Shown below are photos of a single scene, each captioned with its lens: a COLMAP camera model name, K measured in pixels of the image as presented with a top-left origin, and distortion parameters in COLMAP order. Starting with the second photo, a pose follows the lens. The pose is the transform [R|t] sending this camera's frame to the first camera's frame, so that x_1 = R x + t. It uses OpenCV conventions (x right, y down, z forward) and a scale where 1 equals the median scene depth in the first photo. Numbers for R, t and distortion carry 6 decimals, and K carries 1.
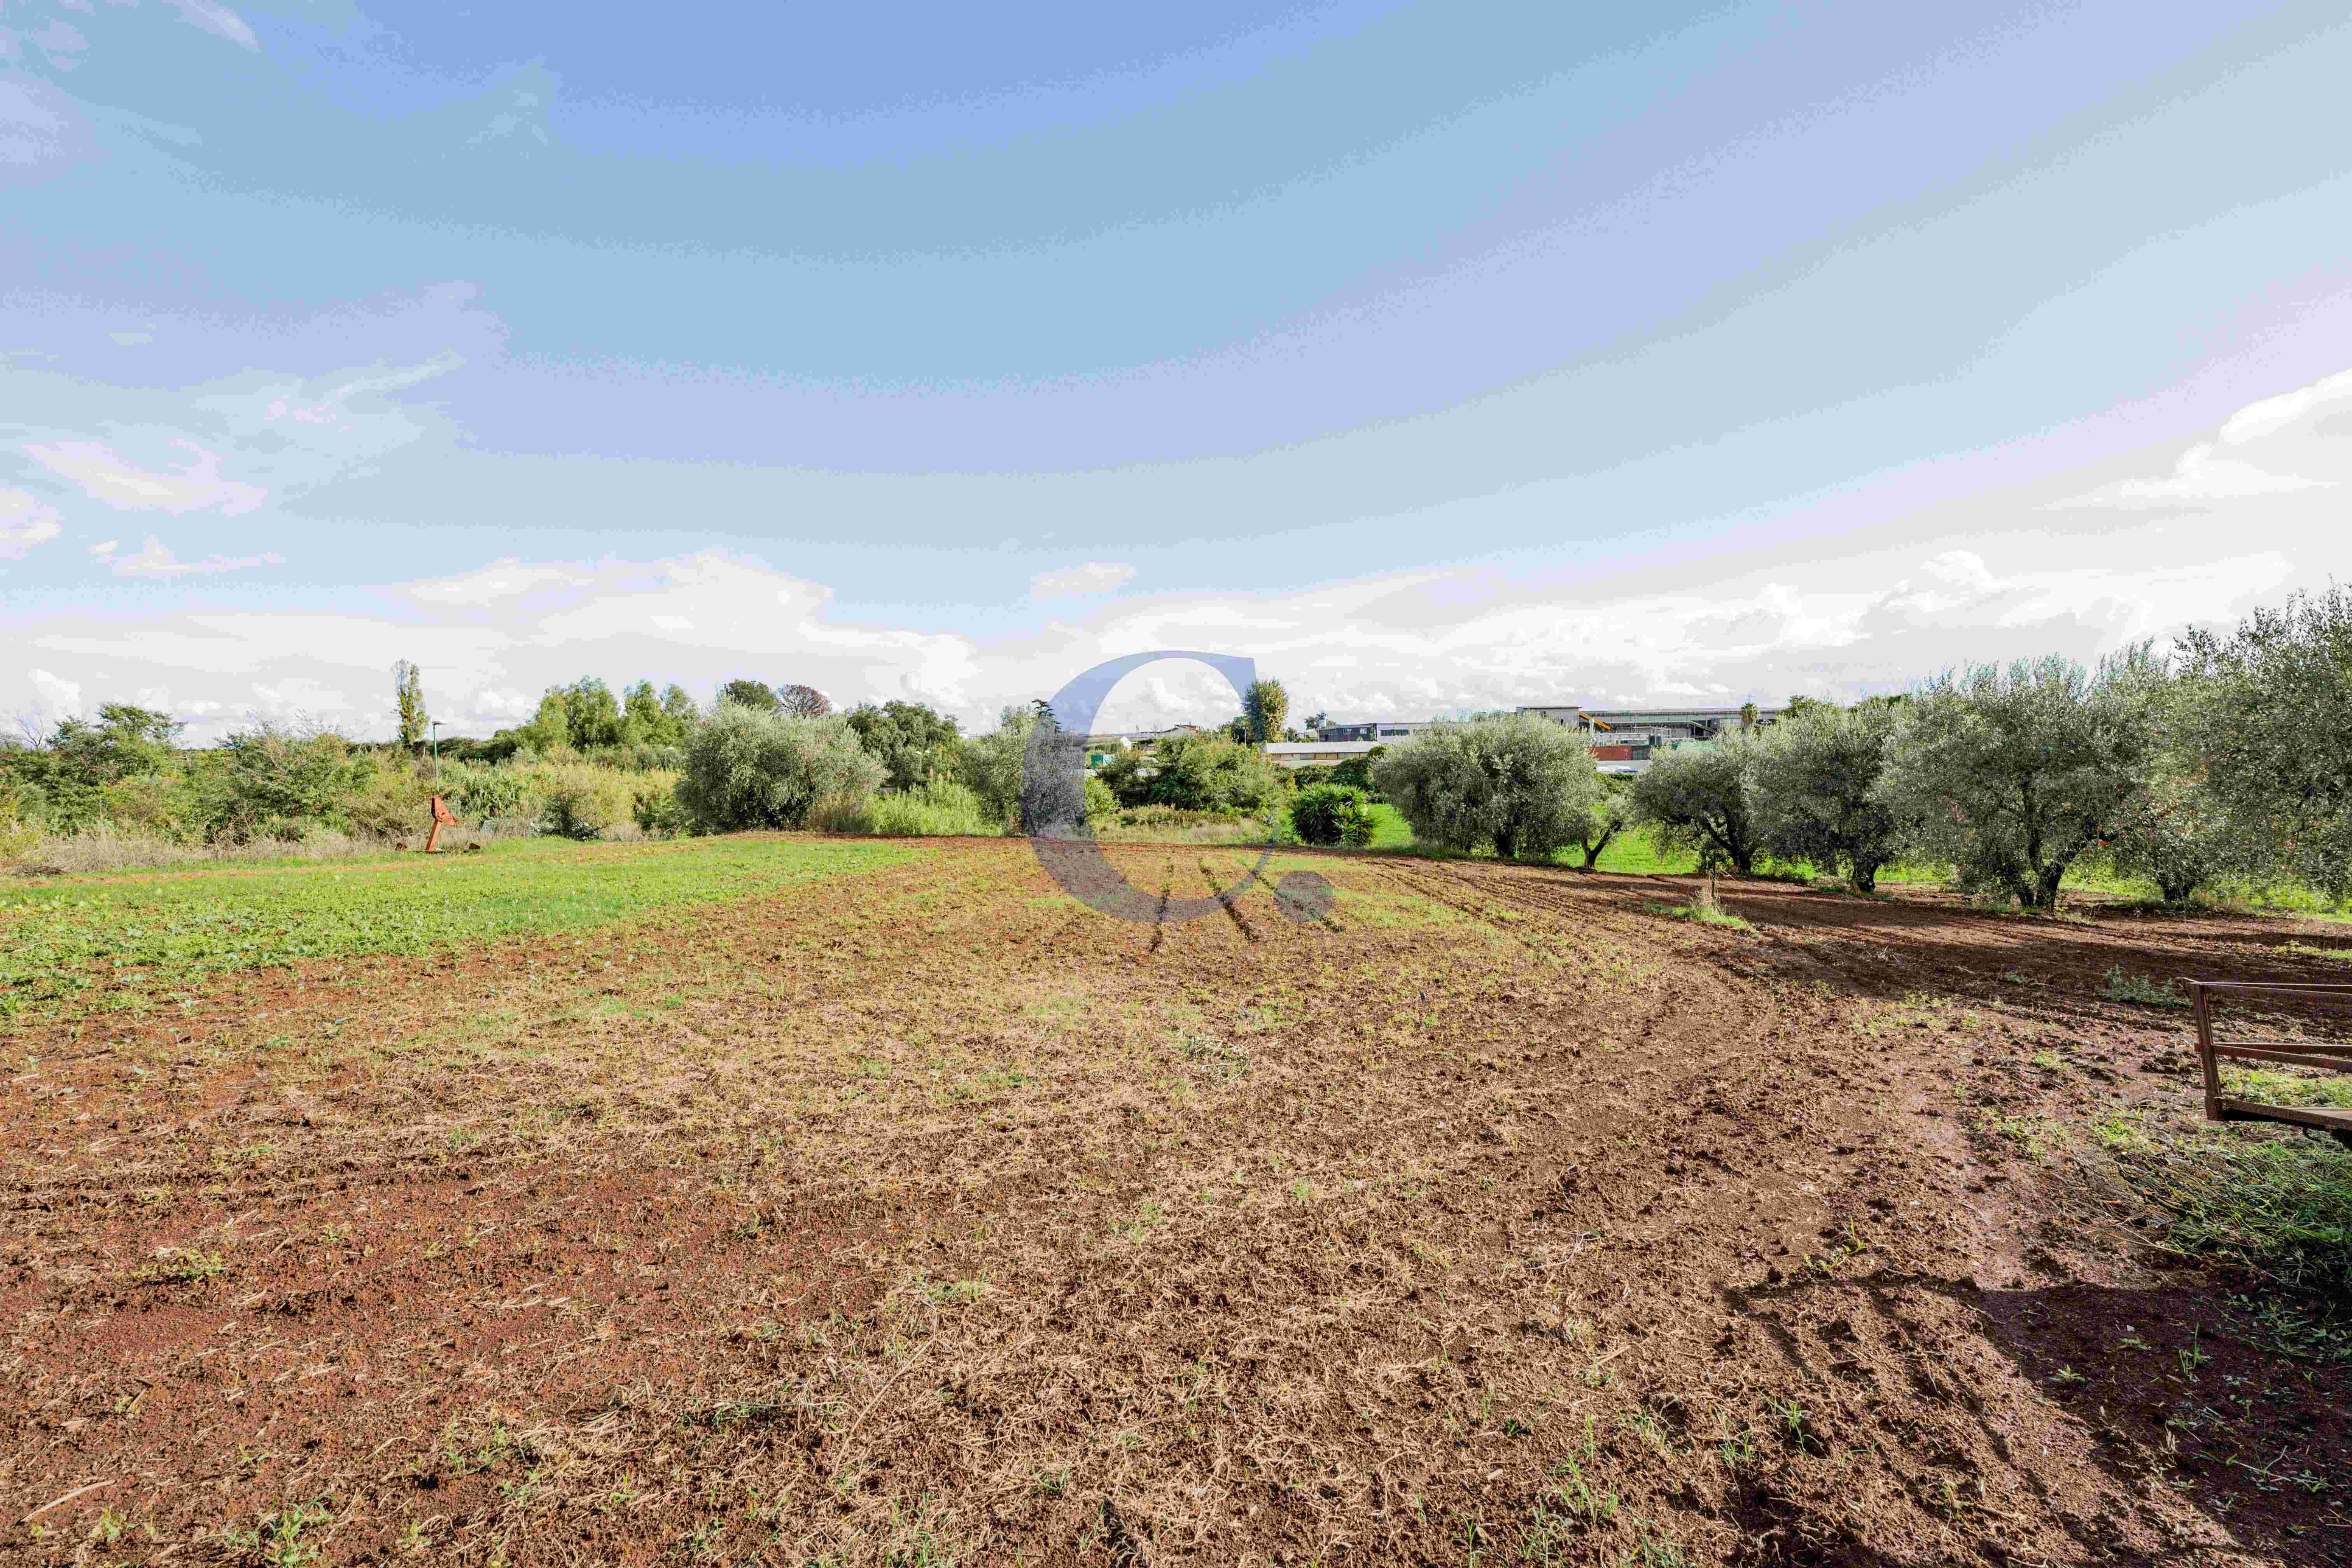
lens RADIAL K [[1012.3, 0, 1178.4], [0, 1012.3, 782.3], [0, 0, 1]] dist [0.007298, 0.000592]
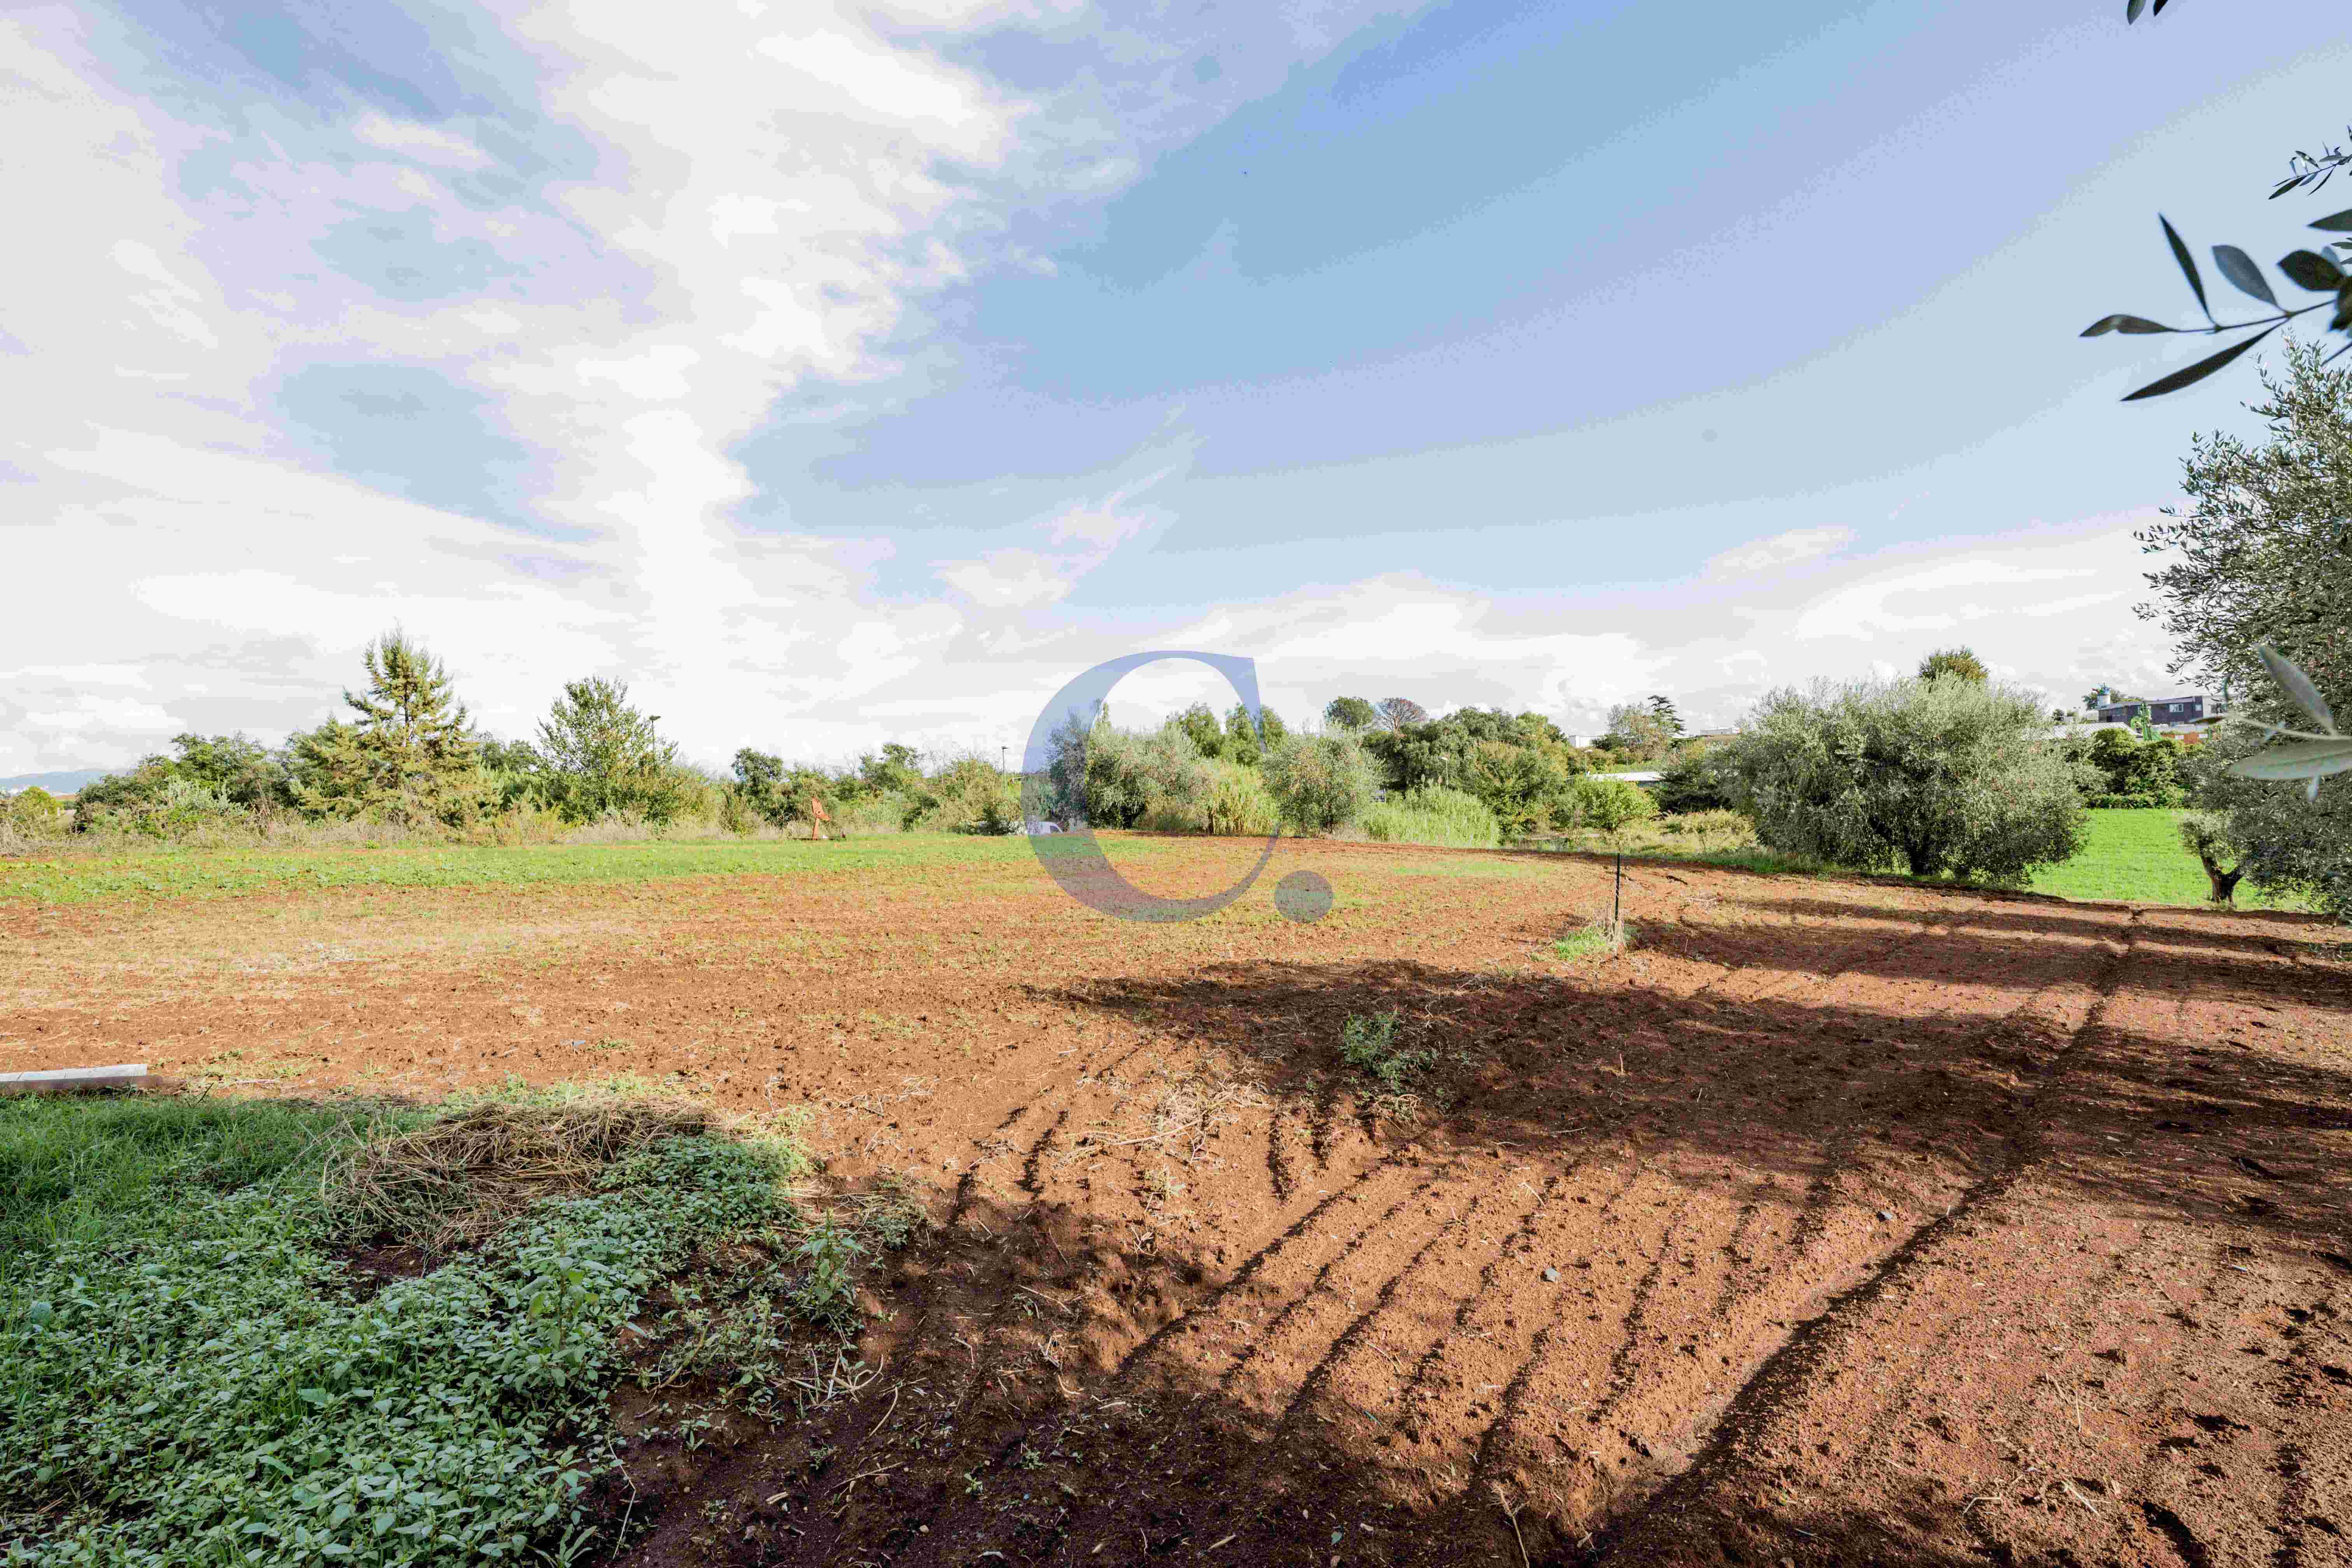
lens RADIAL K [[1012.3, 0, 1189.8], [0, 1012.3, 770.6], [0, 0, 1]] dist [0.007298, 0.000592]
pose [[0.805069, -0.025656, -0.592626, 0.073710], [0.013659, 0.999601, -0.024718, 0.002299], [0.593024, 0.011805, 0.805099, 0.030658]]
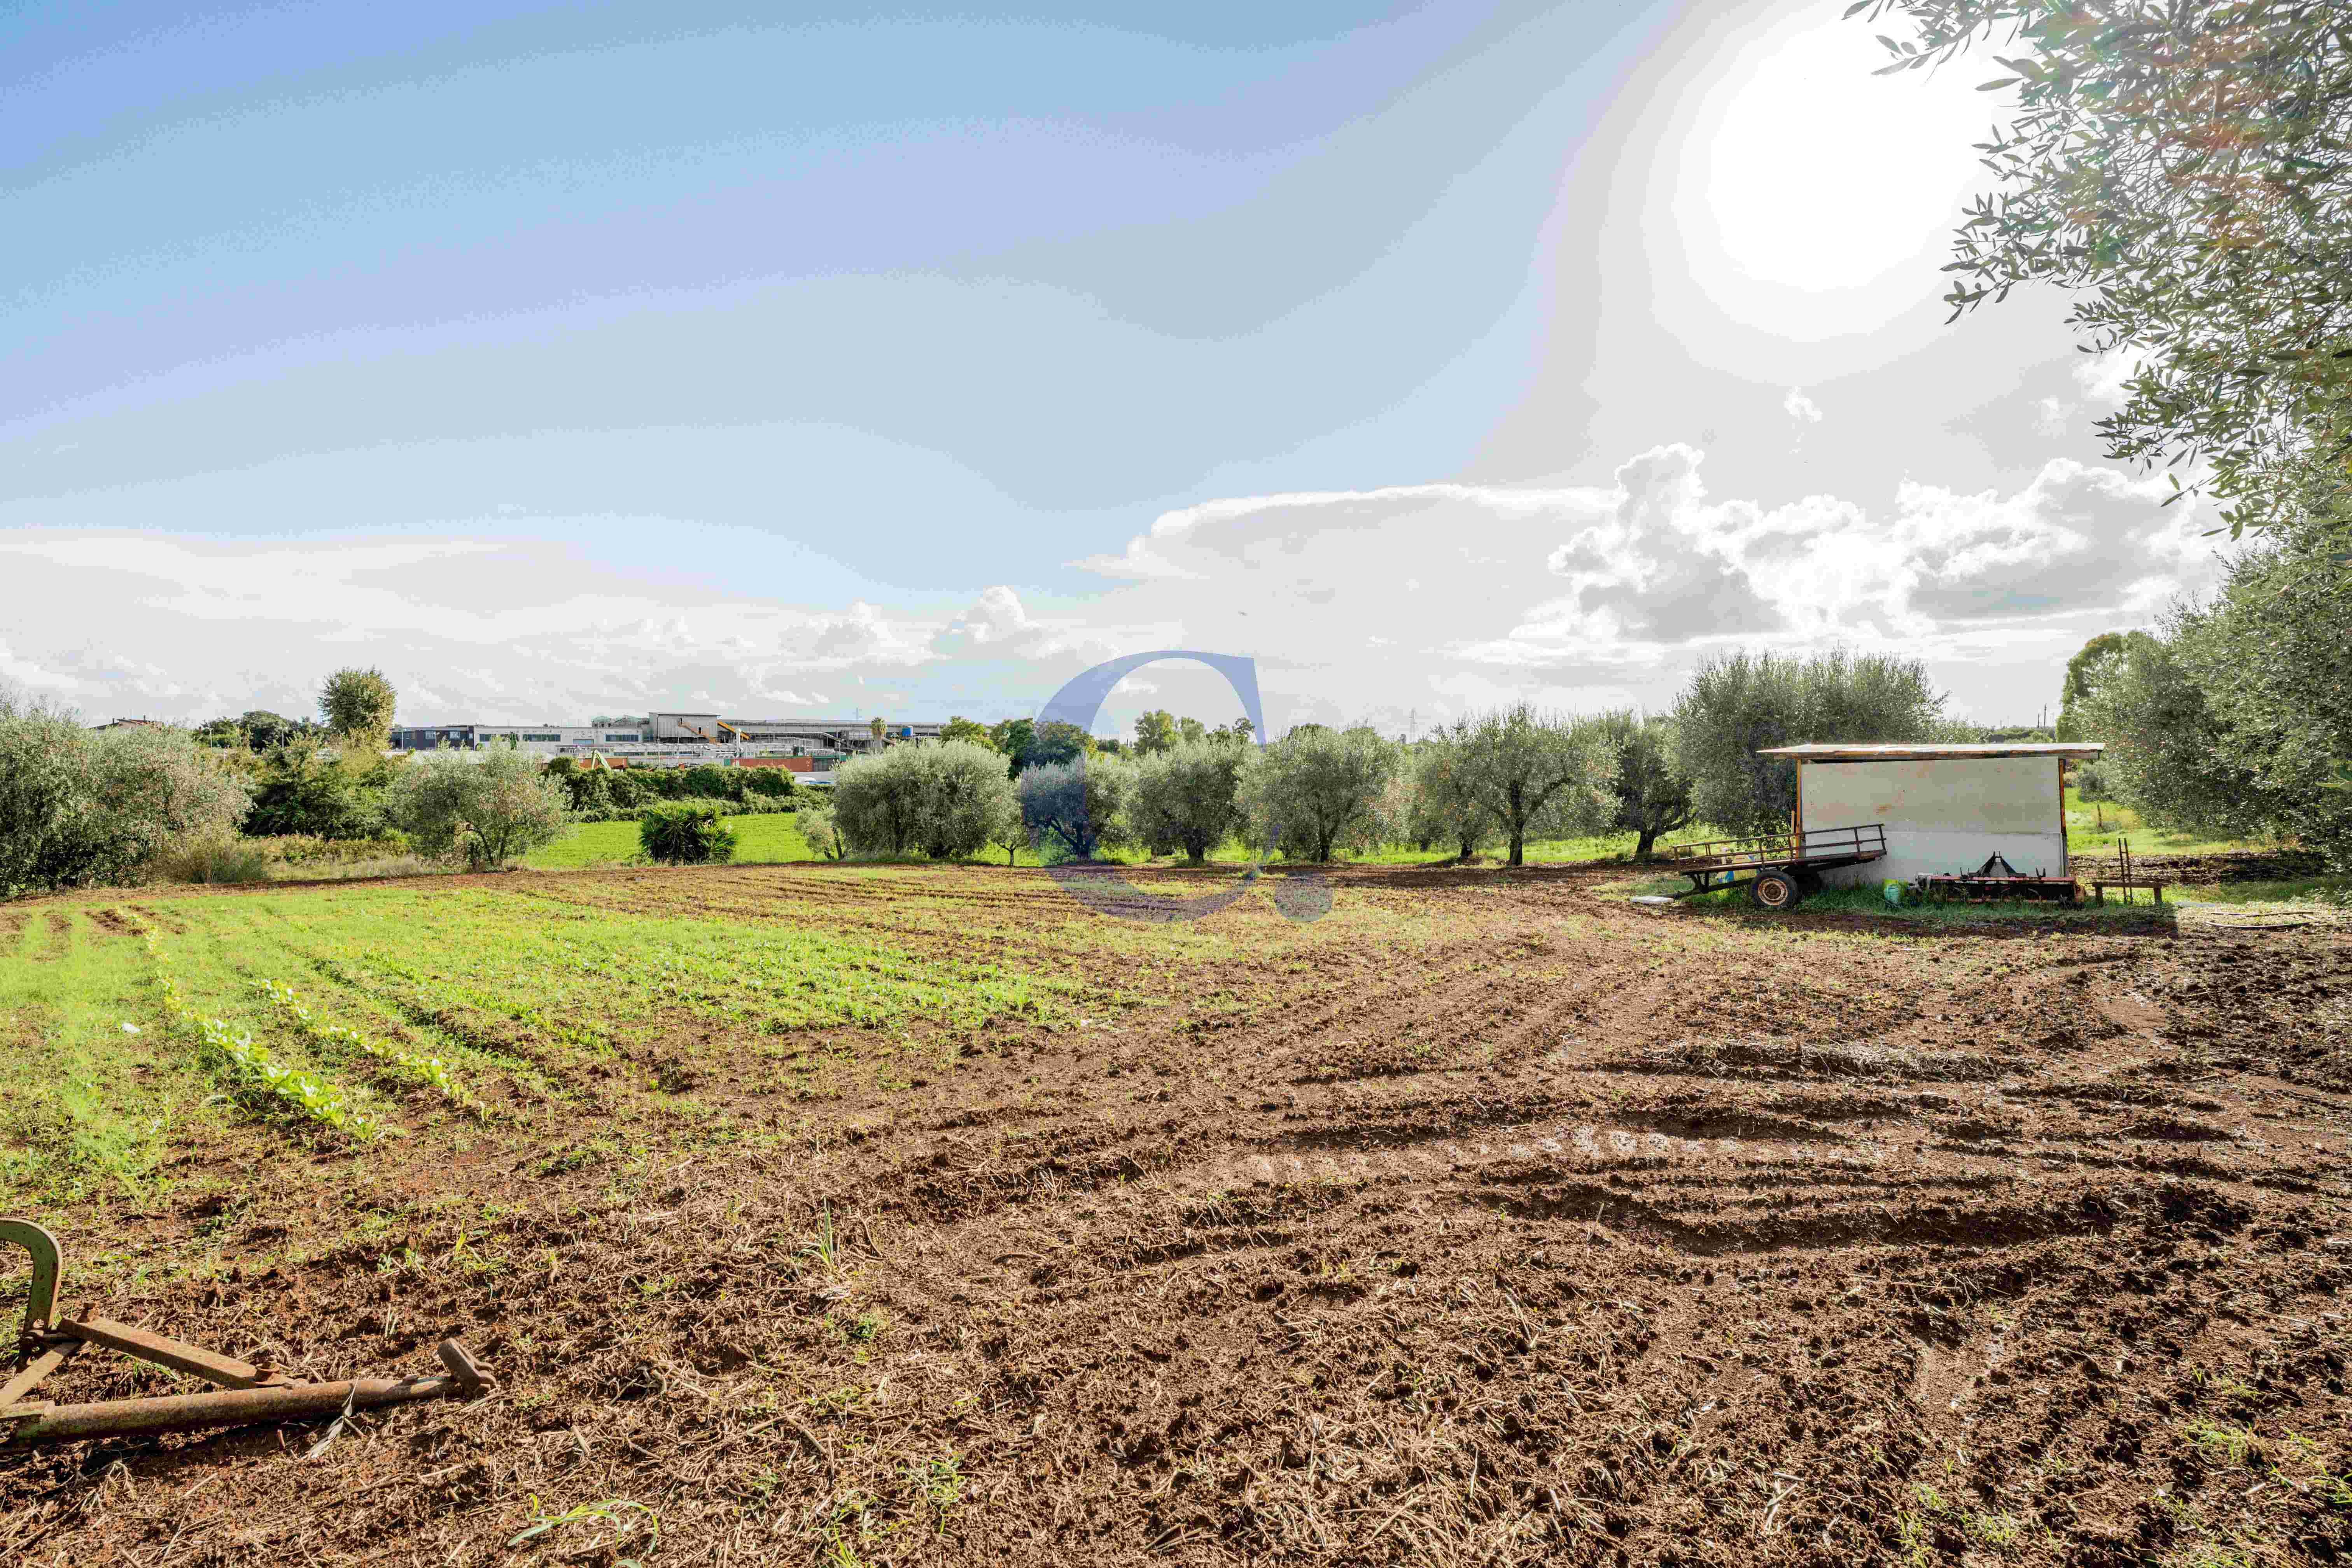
lens RADIAL K [[1107.1, 0, 1176.4], [0, 1107.1, 781.2], [0, 0, 1]] dist [-0.002622, 0.000401]
pose [[0.669143, -0.009709, 0.743070, -0.108068], [0.016590, 0.999861, -0.001875, -0.002892], [-0.742948, 0.013583, 0.669211, -0.020893]]
